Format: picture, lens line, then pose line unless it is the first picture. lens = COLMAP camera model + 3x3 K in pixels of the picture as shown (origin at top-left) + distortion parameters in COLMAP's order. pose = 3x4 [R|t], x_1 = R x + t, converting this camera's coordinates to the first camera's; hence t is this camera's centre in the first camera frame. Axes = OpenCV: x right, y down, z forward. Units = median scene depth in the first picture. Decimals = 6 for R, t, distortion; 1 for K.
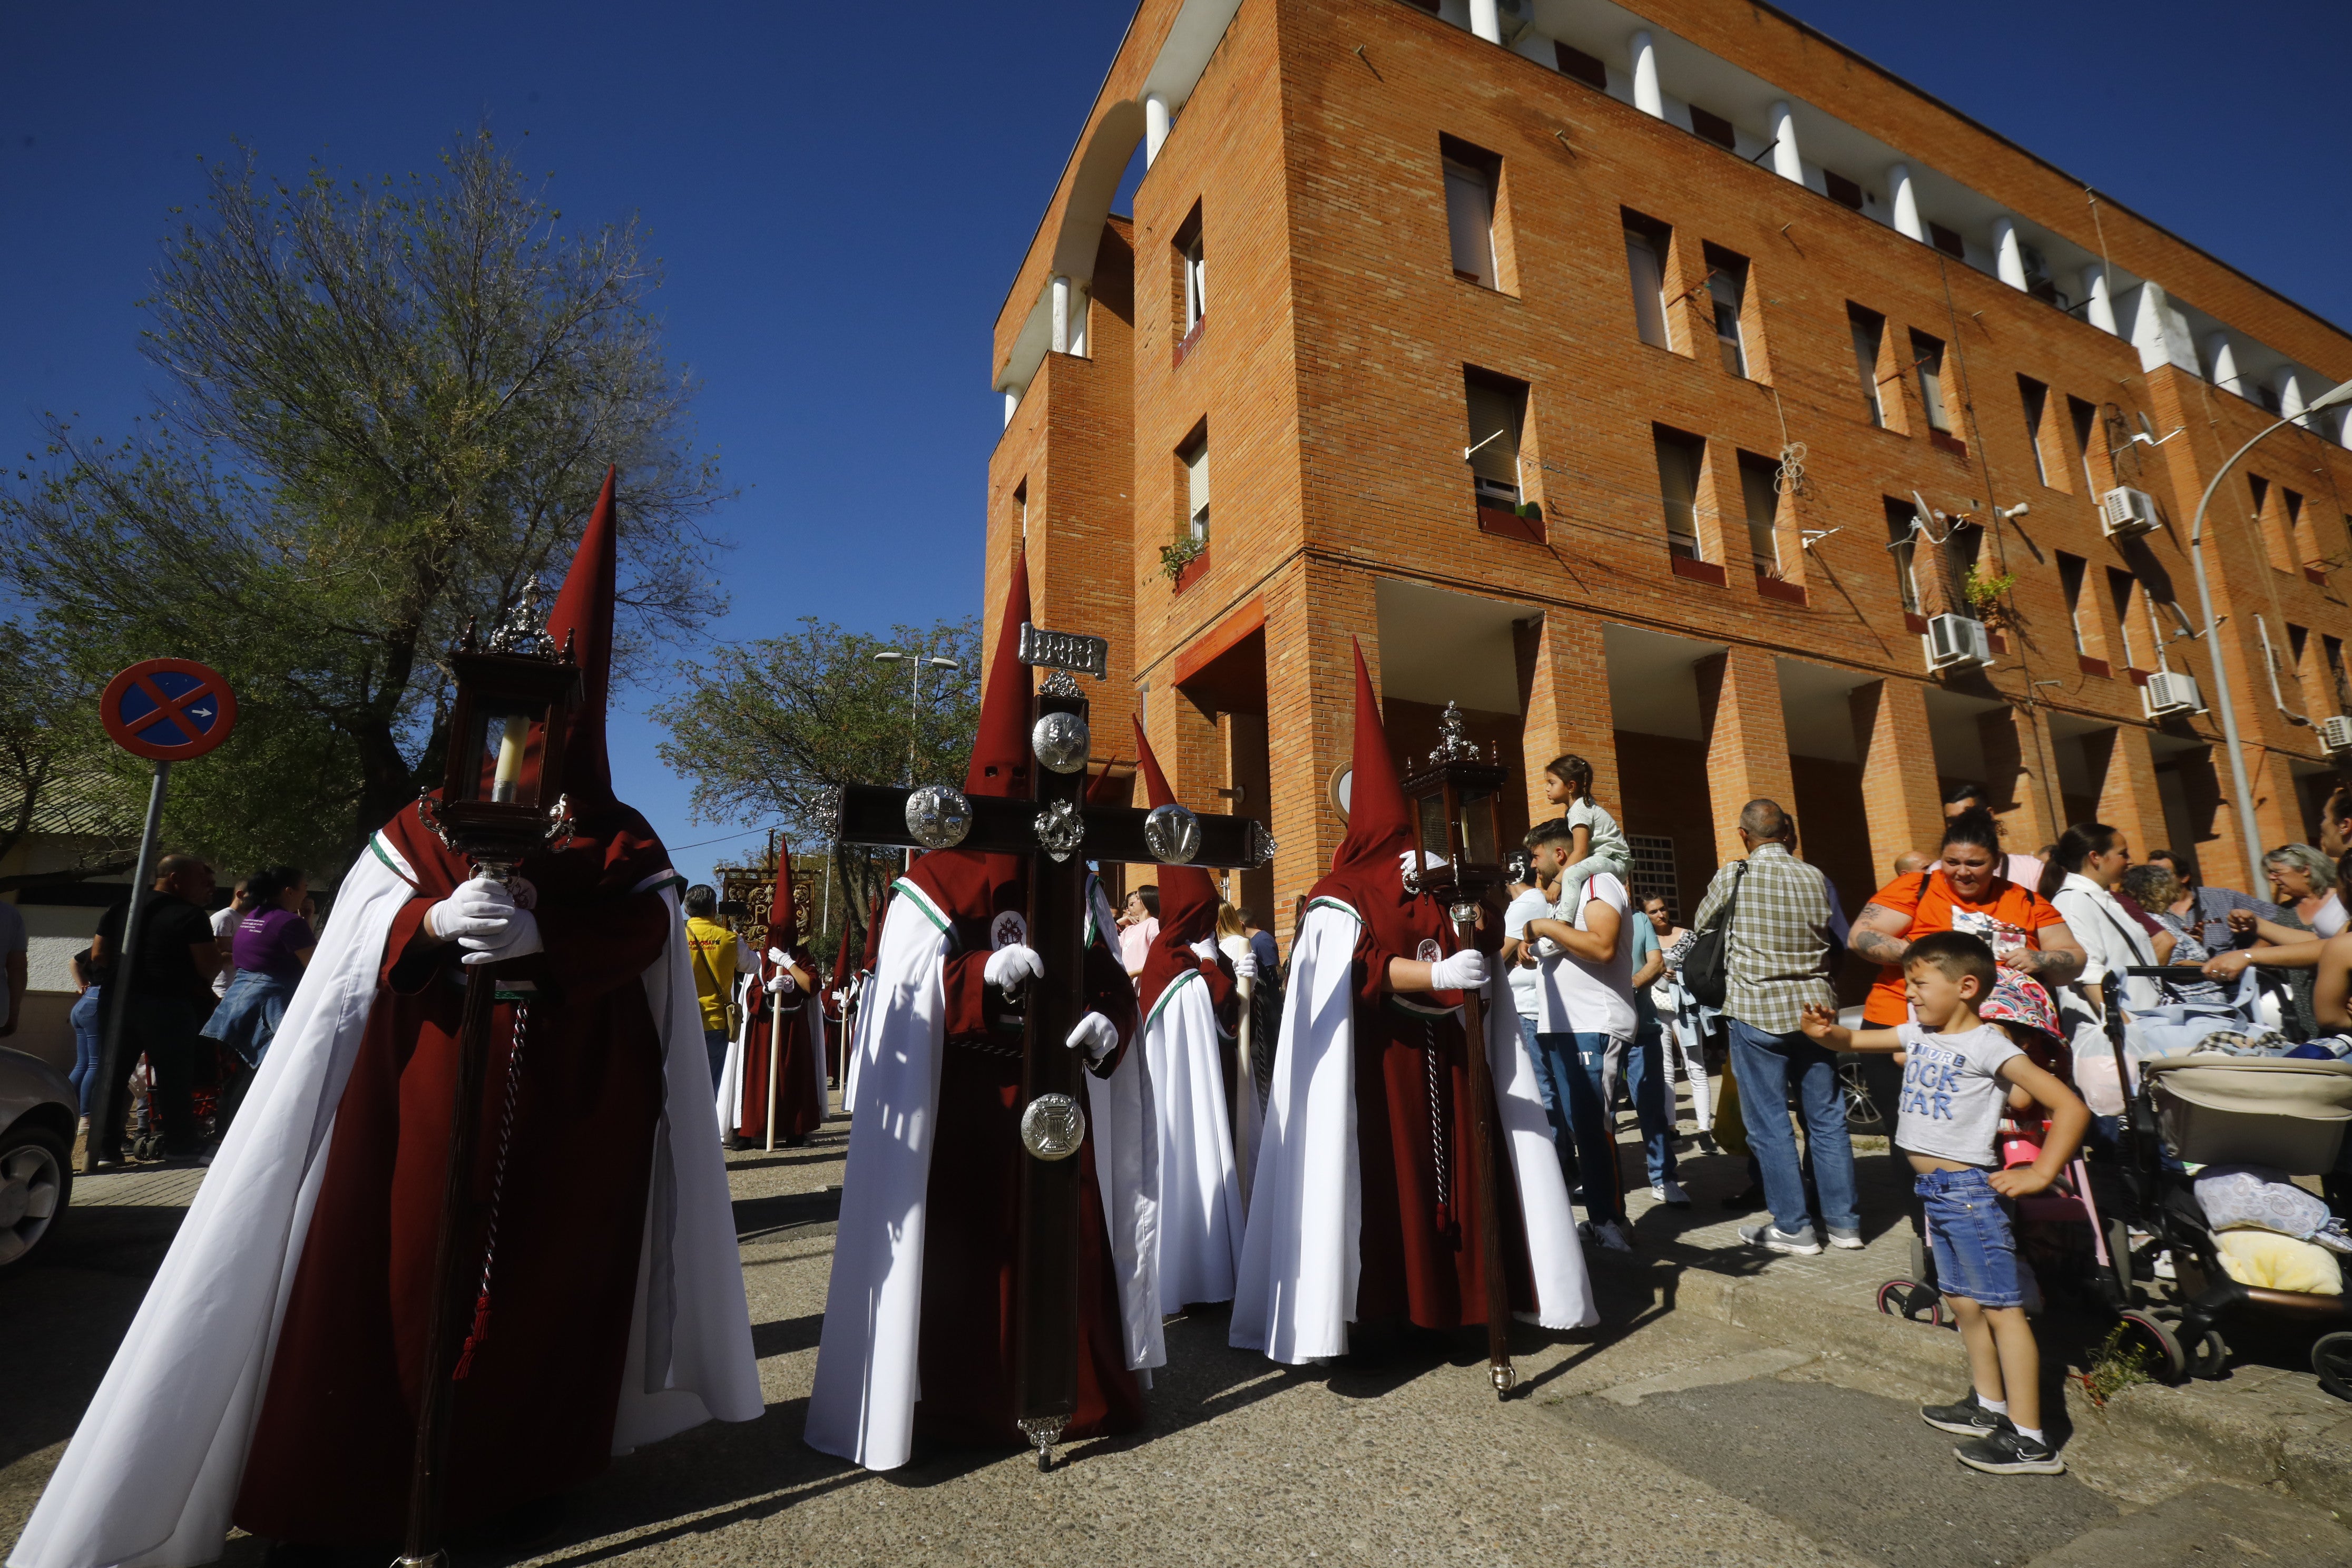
lens RADIAL K [[1133.1, 0, 1168.8], [0, 1133.1, 766.0], [0, 0, 1]] dist [-0.037487, 0.011379]
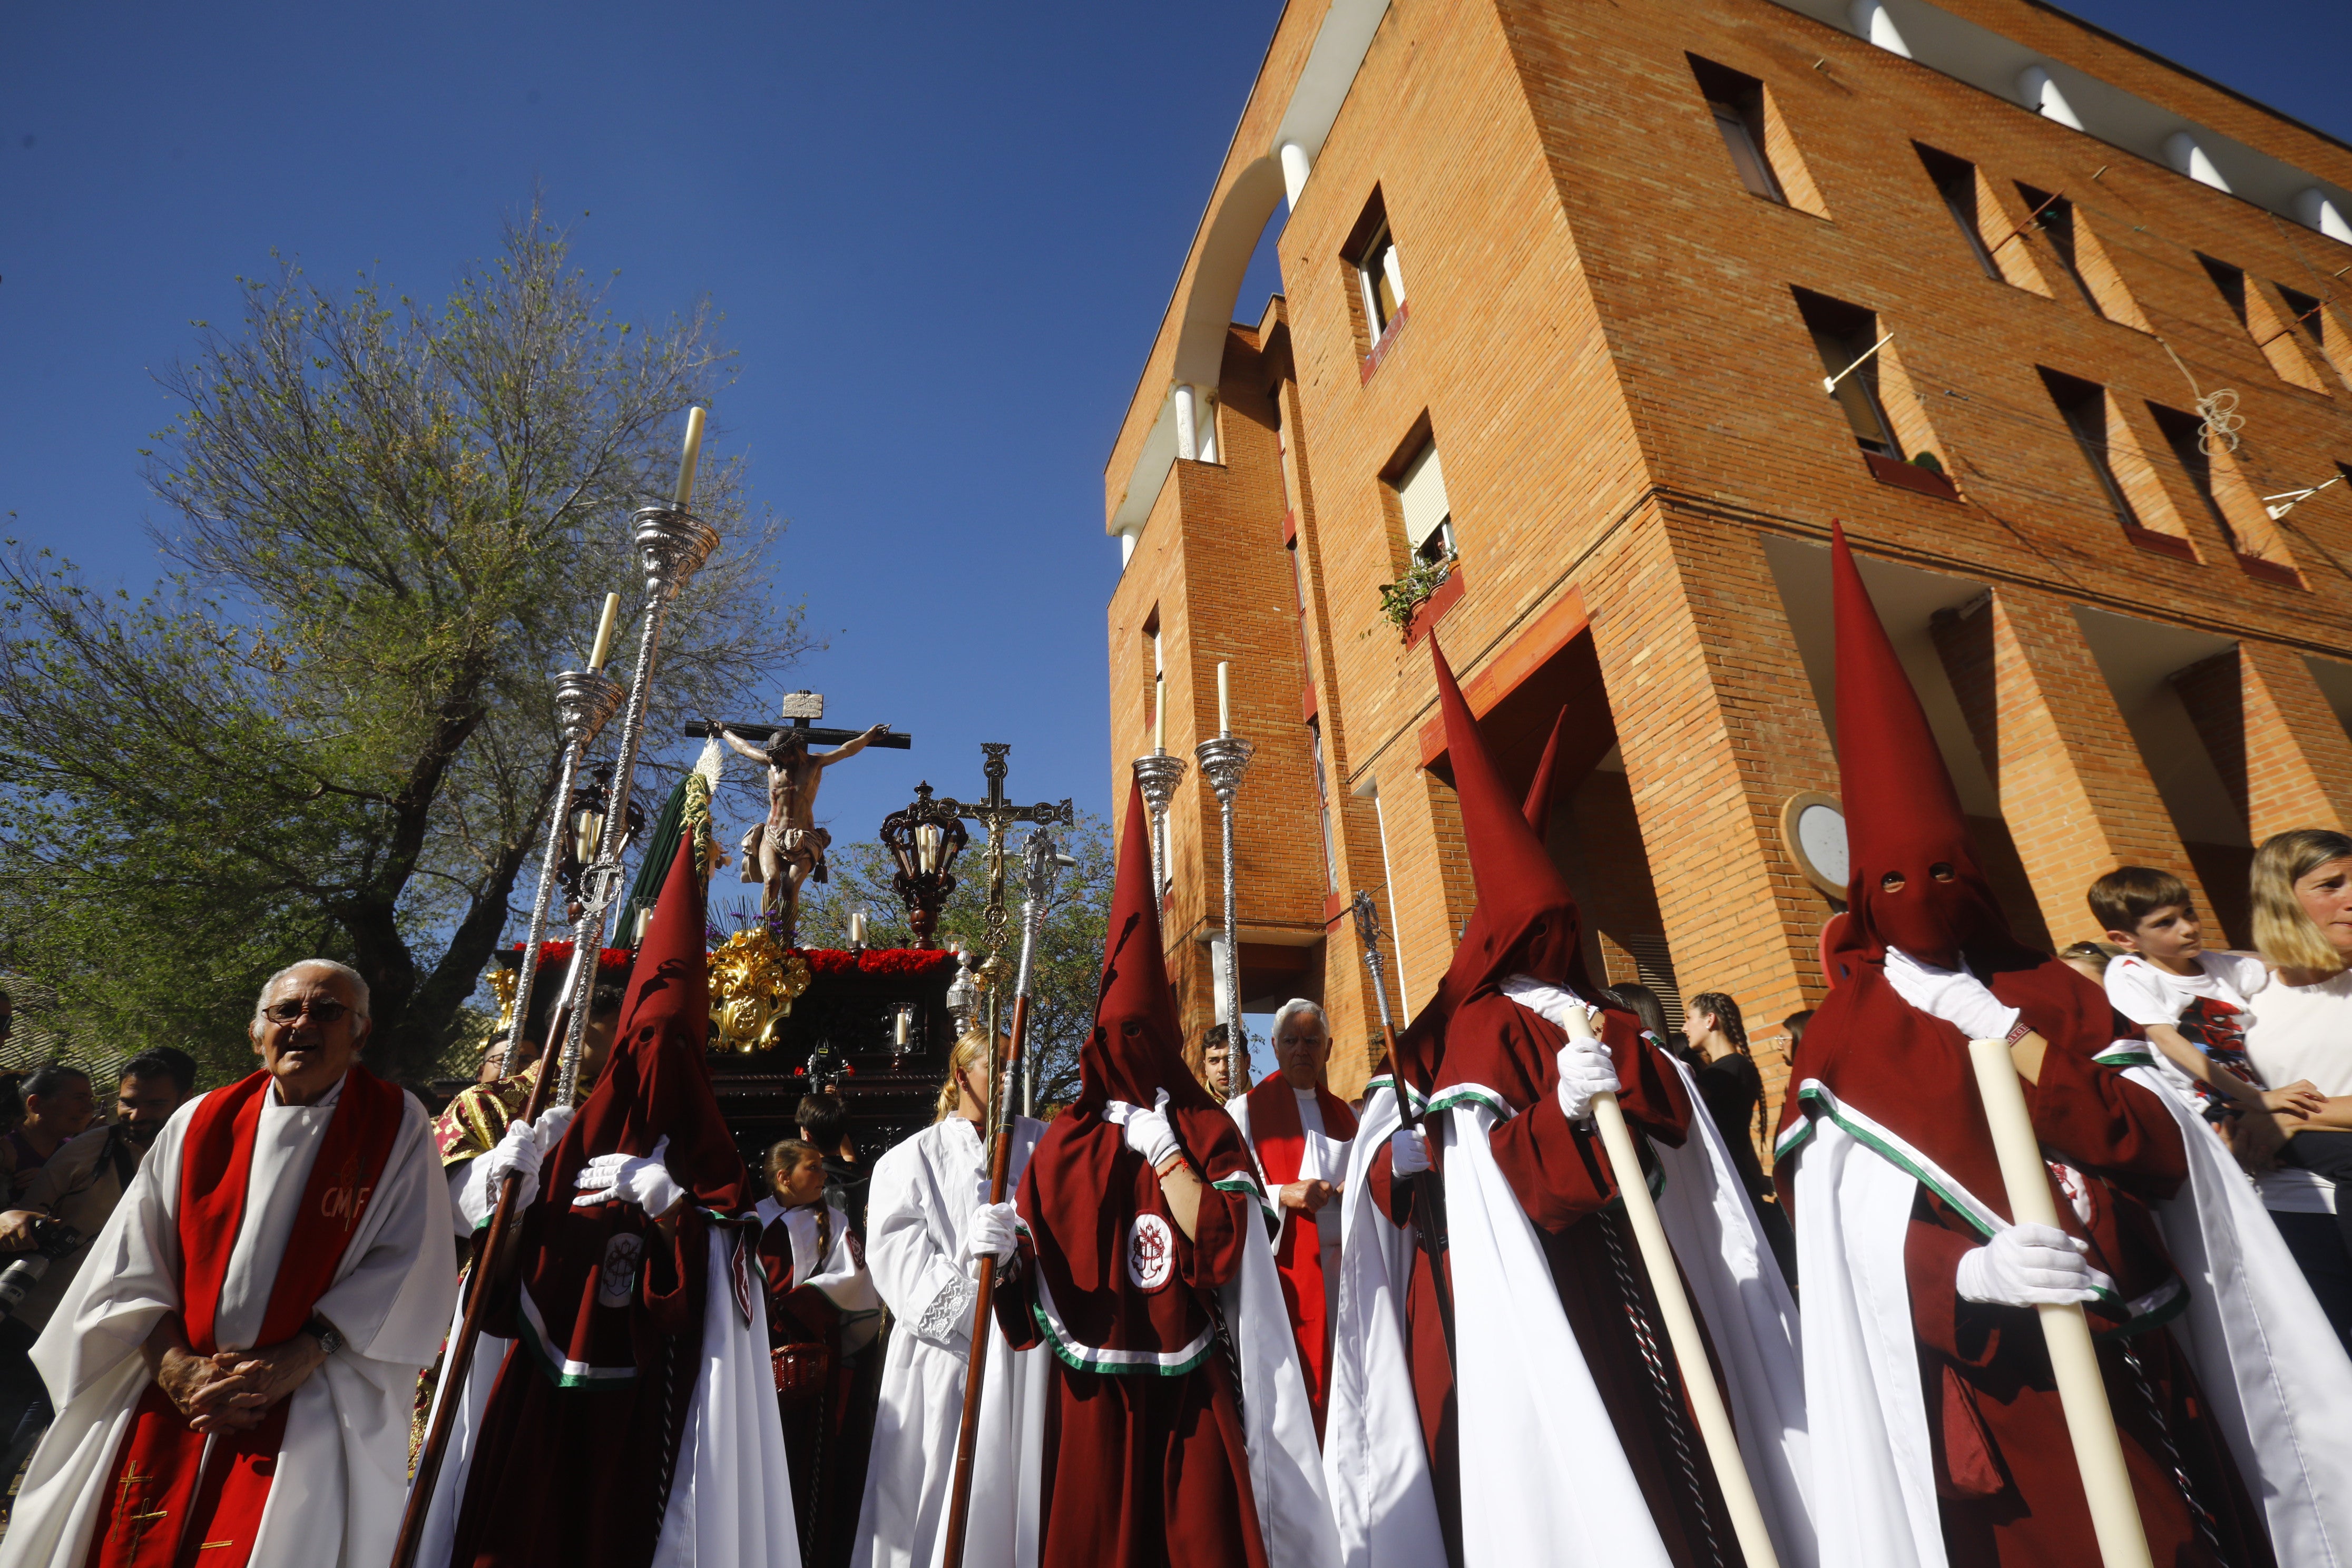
lens RADIAL K [[1133.1, 0, 1167.4], [0, 1133.1, 747.5], [0, 0, 1]] dist [-0.037487, 0.011379]
pose [[0.994197, -0.078534, -0.073513, -0.100366], [0.060250, 0.972663, -0.224269, 0.065948], [0.089116, 0.218538, 0.971751, 0.300037]]
